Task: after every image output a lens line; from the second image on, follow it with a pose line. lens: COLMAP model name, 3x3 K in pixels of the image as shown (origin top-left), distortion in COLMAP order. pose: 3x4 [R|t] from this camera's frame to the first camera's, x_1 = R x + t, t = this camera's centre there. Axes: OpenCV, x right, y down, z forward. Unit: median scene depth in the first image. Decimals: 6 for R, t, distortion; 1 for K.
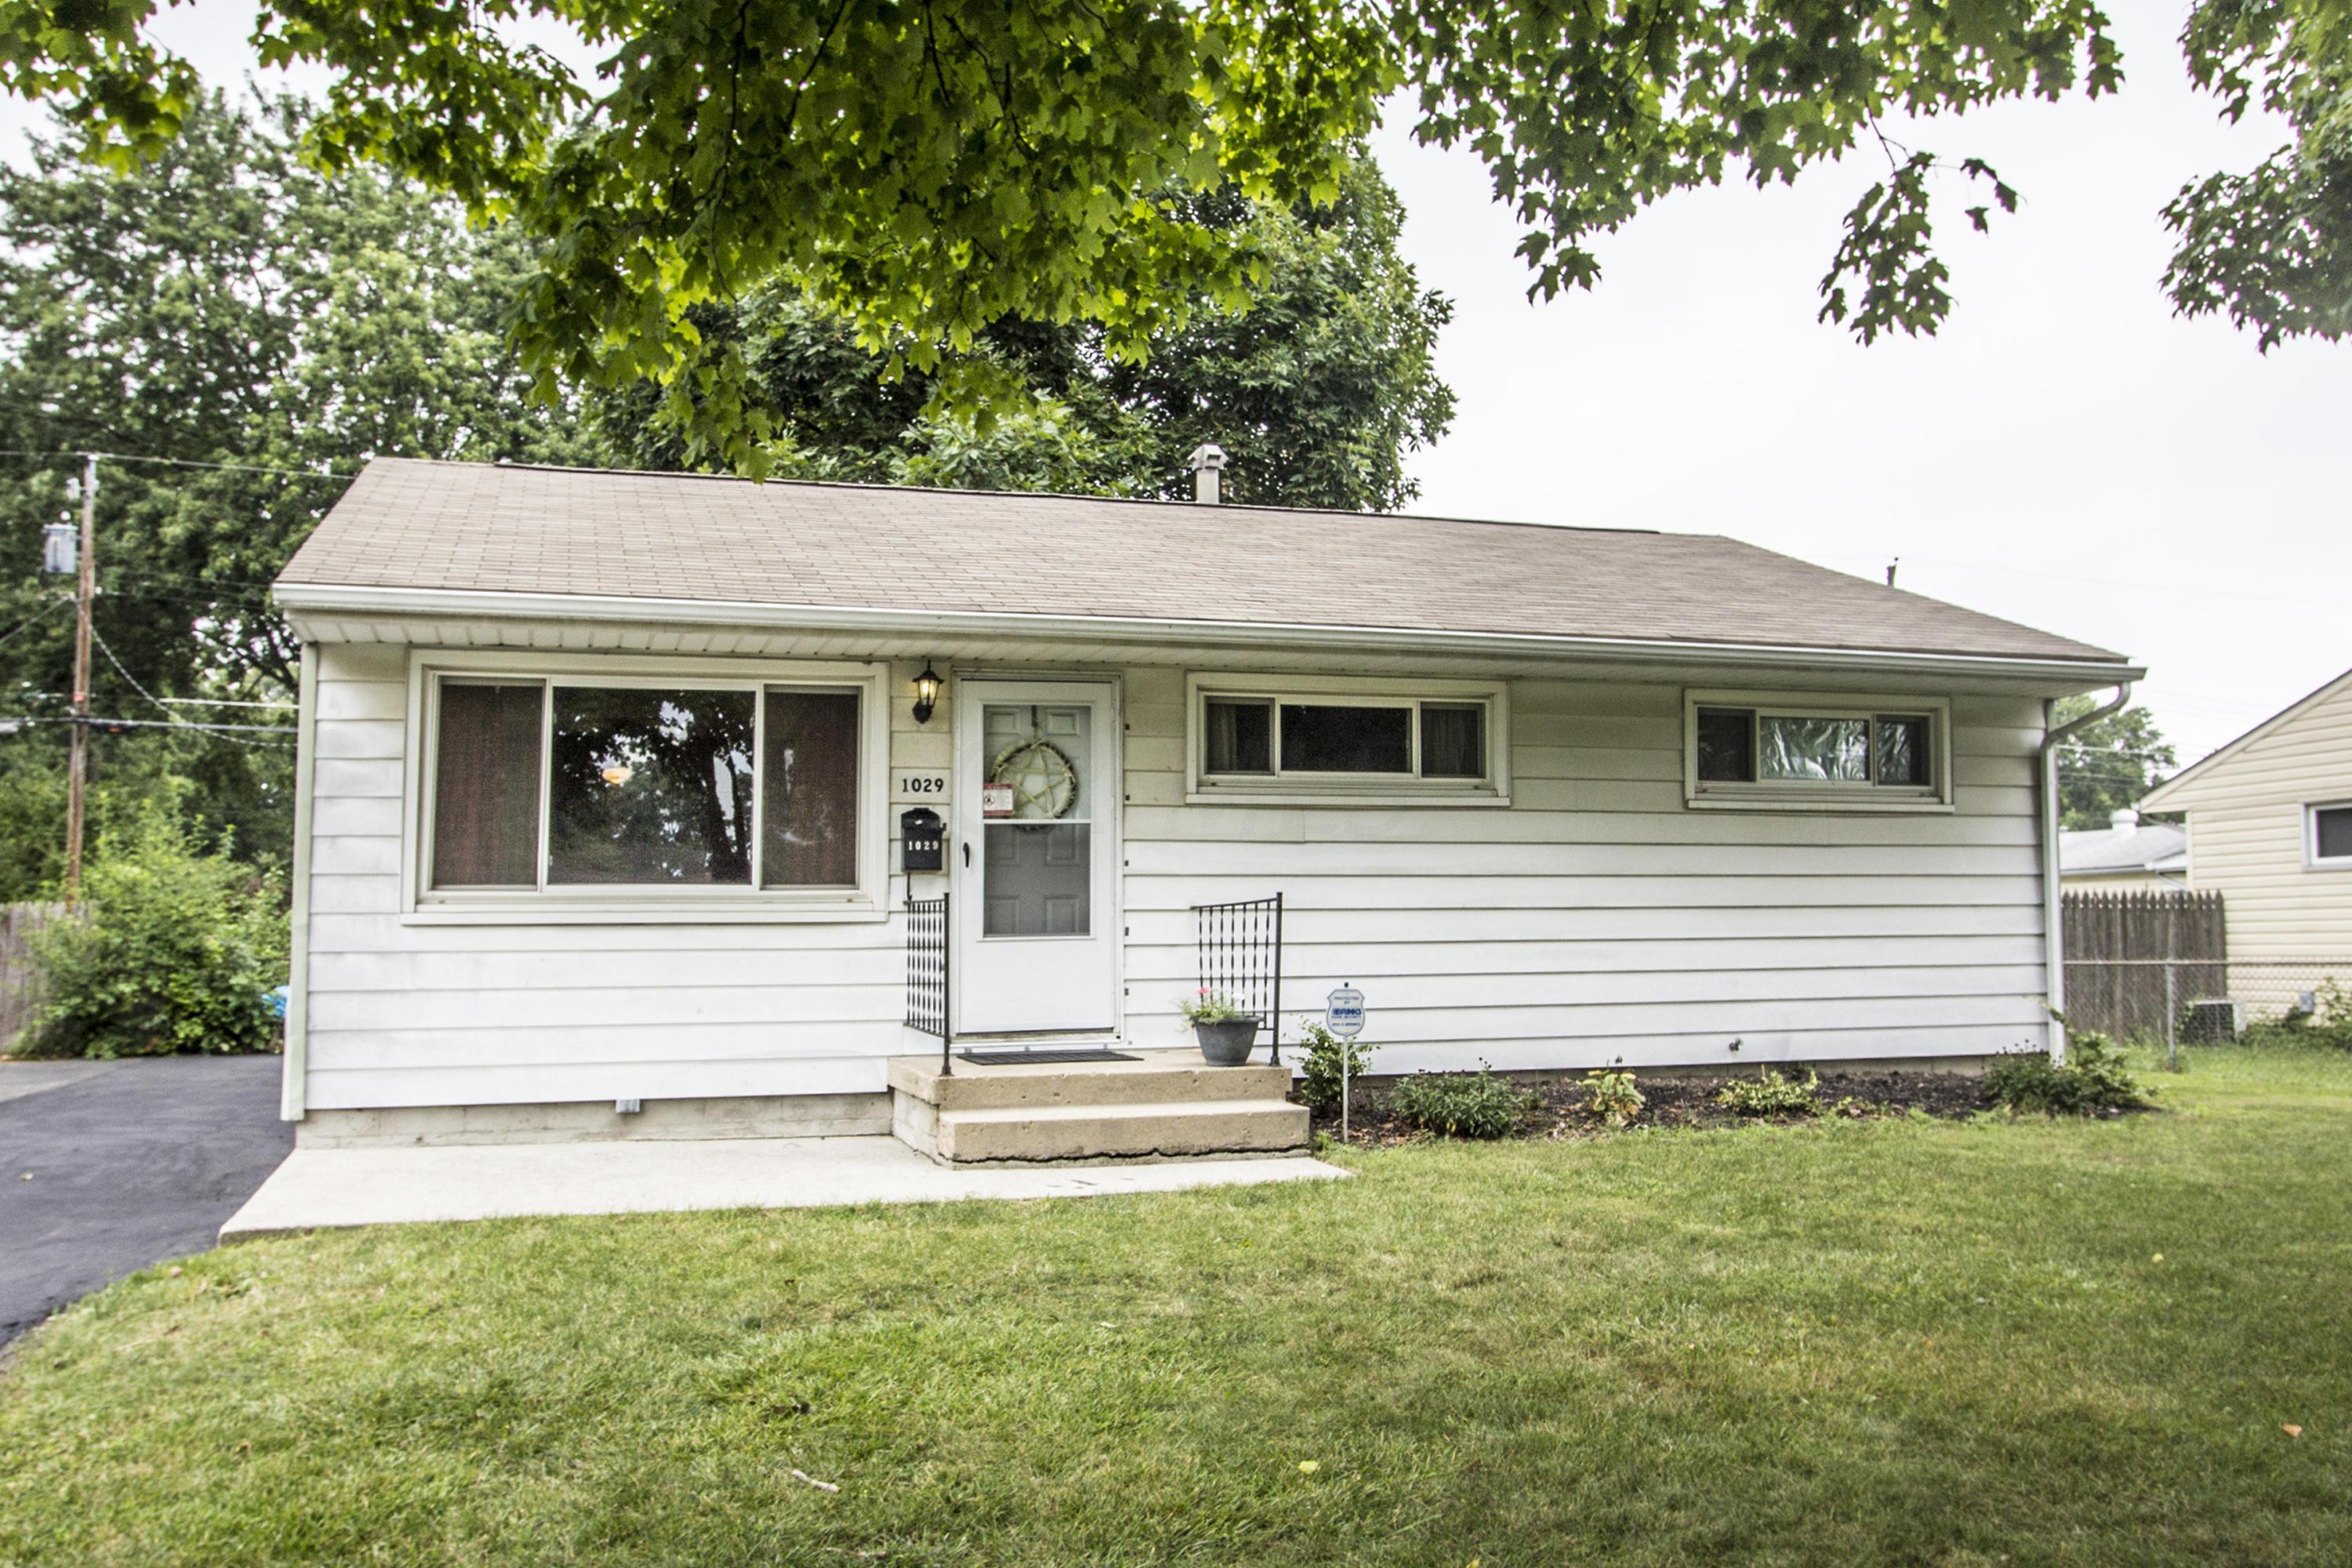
lens RADIAL K [[1710.0, 0, 1168.9], [0, 1710.0, 886.8], [0, 0, 1]] dist [-0.017053, -0.000458]
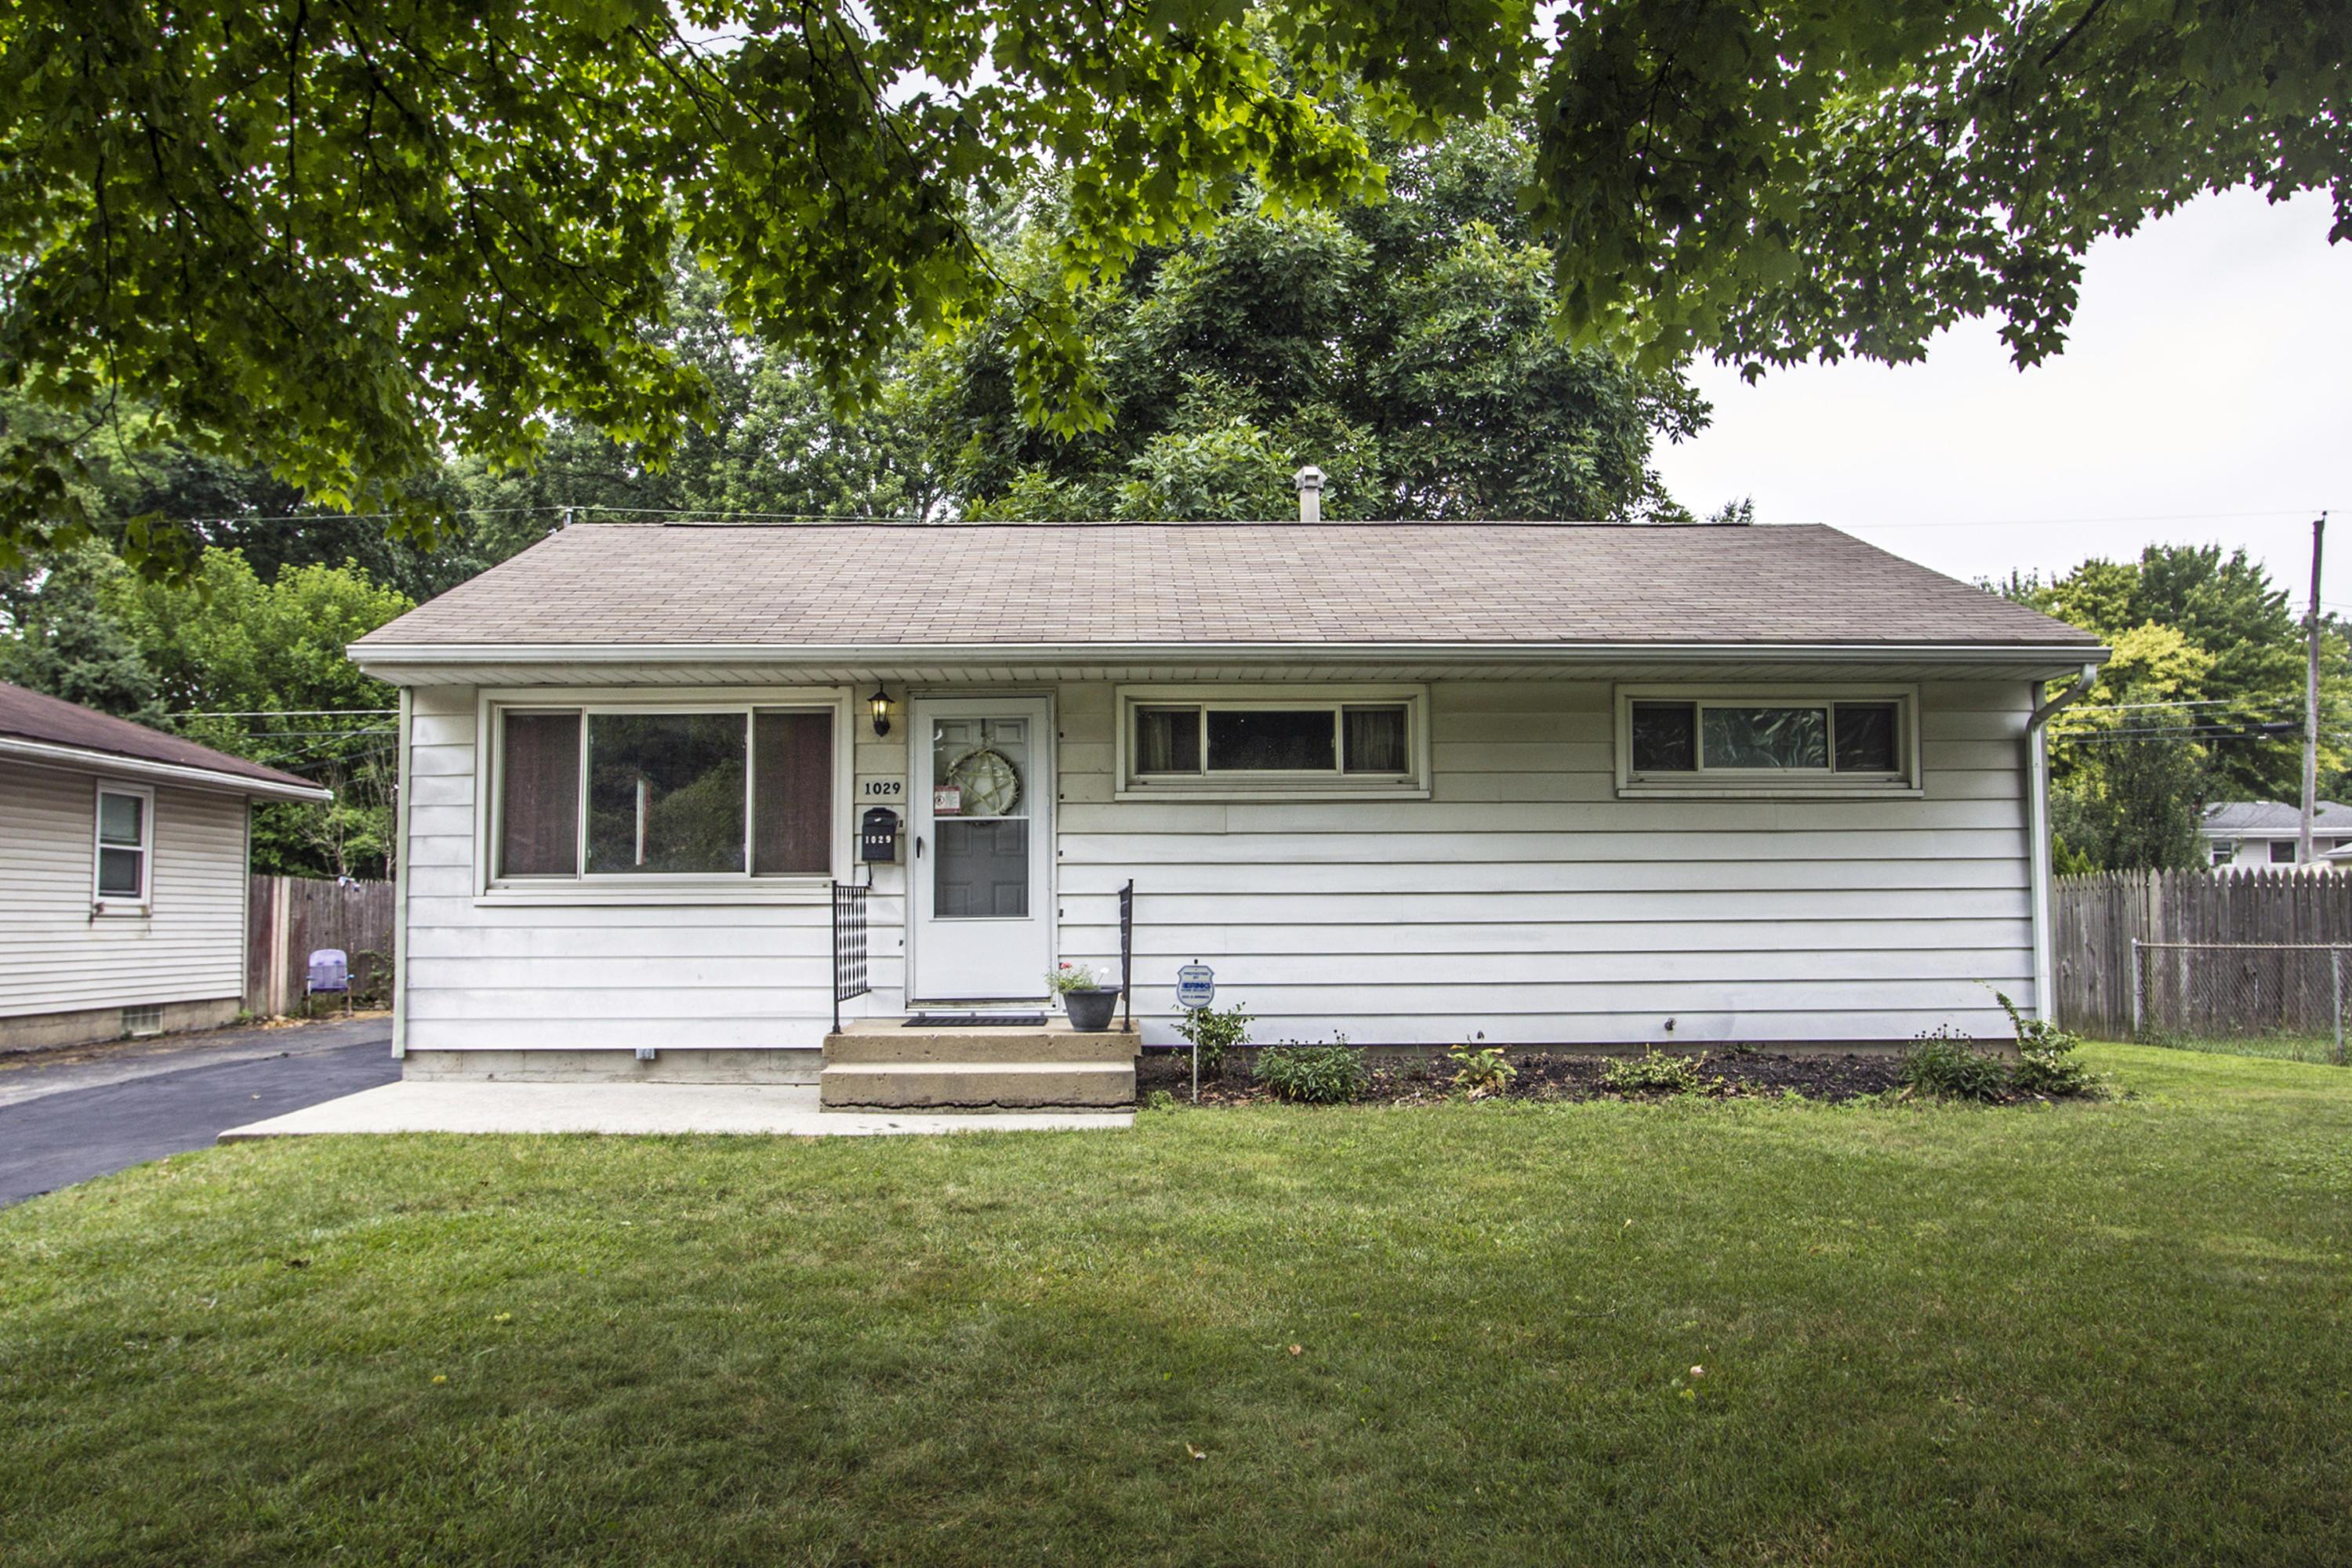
lens RADIAL K [[1636.7, 0, 1186.8], [0, 1636.7, 795.4], [0, 0, 1]] dist [-0.039270, 0.003934]
pose [[0.971693, -0.012962, -0.235891, 0.321128], [0.002819, 0.999059, -0.043283, -0.005120], [0.236230, 0.041392, 0.970815, -0.046624]]
